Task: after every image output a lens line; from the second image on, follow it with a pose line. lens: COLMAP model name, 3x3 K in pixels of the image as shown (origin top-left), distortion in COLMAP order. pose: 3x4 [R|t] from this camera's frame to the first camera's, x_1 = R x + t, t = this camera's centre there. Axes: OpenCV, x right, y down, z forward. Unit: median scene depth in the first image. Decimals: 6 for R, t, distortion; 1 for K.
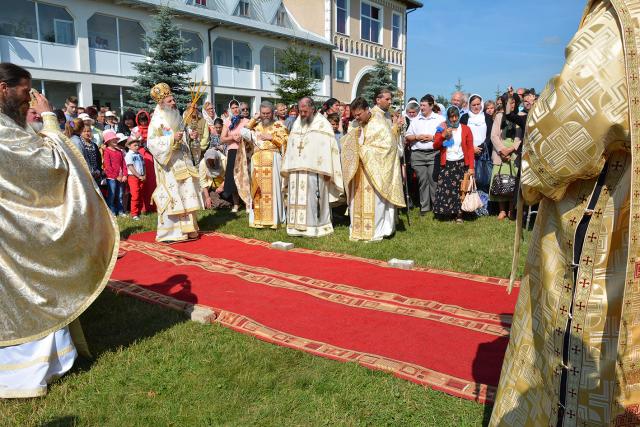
lens RADIAL K [[504.0, 0, 324.9], [0, 504.0, 211.8], [0, 0, 1]] dist [-0.040425, 0.029908]
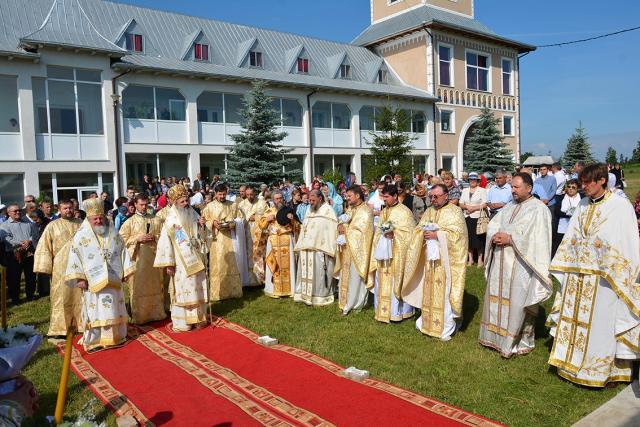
lens RADIAL K [[504.0, 0, 323.4], [0, 504.0, 215.9], [0, 0, 1]] dist [-0.040425, 0.029908]
pose [[0.967033, -0.016158, -0.254138, 0.061850], [-0.004450, 0.996760, -0.080306, -0.022430], [0.254612, 0.078789, 0.963828, 0.002697]]
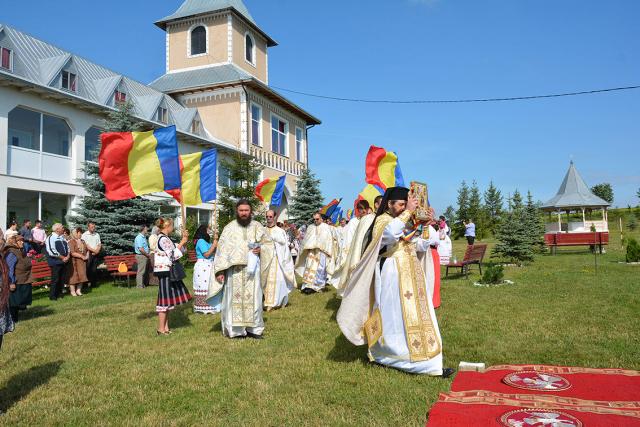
lens RADIAL K [[504.0, 0, 323.6], [0, 504.0, 213.4], [0, 0, 1]] dist [-0.040425, 0.029908]
pose [[0.957091, 0.001464, 0.289784, -0.161960], [0.060905, 0.976636, -0.206090, -0.016167], [-0.283315, 0.214896, 0.934640, 0.091489]]
